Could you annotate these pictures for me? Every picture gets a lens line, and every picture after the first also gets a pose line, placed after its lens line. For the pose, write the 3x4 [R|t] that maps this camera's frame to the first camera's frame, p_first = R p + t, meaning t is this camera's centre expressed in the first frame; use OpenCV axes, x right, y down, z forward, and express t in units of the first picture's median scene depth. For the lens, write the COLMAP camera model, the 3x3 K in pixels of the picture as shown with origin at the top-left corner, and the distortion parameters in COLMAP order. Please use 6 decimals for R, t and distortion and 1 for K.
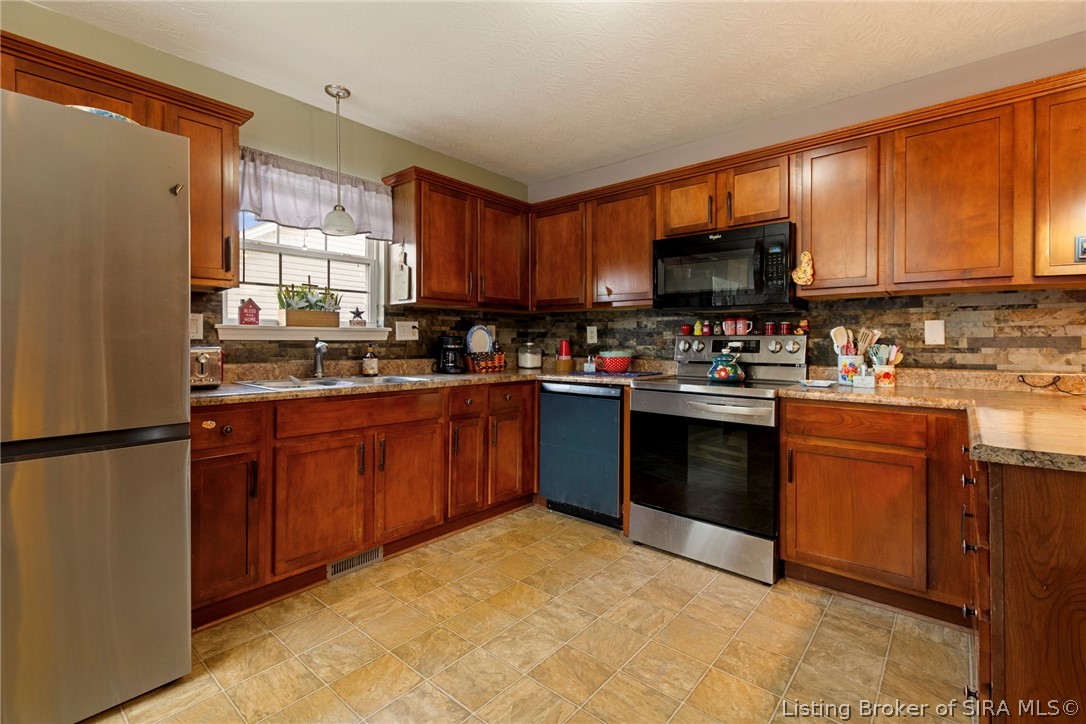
lens RADIAL K [[494.2, 0, 542.6], [0, 494.2, 343.5], [0, 0, 1]] dist [0.000534, 0.000025]
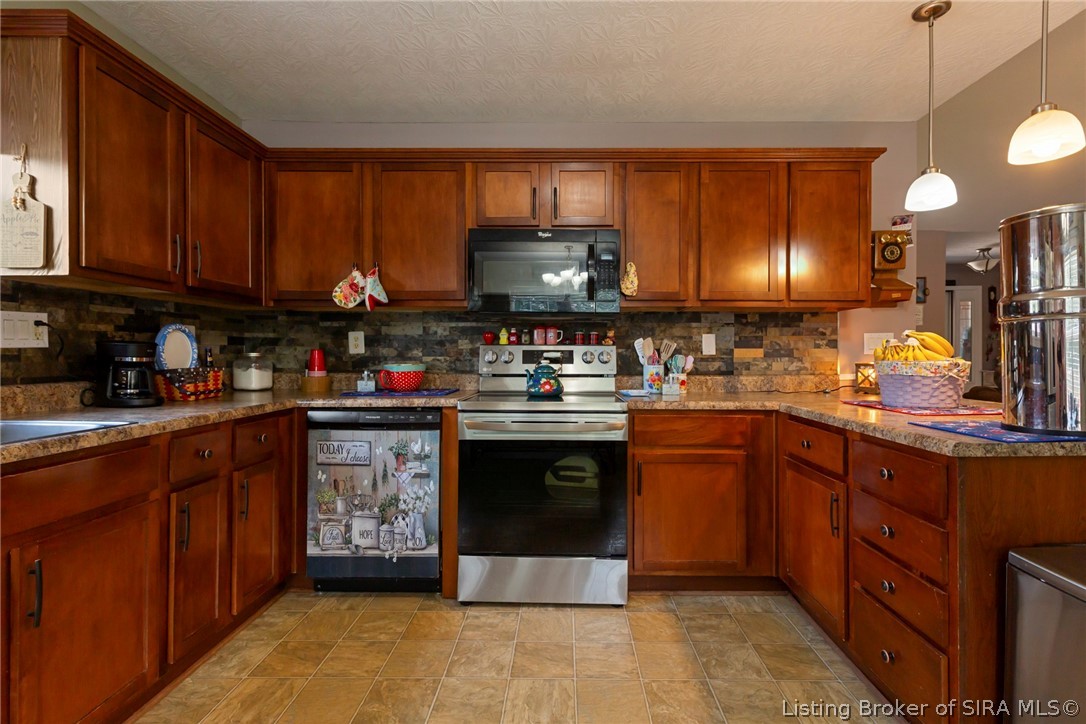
lens RADIAL K [[507.4, 0, 545.8], [0, 507.4, 356.6], [0, 0, 1]] dist [-0.000754, 0.000118]
pose [[0.760076, -0.004315, 0.649820, -0.221559], [0.000549, 0.999982, 0.005998, -0.000594], [-0.649834, -0.004202, 0.760065, 0.267067]]
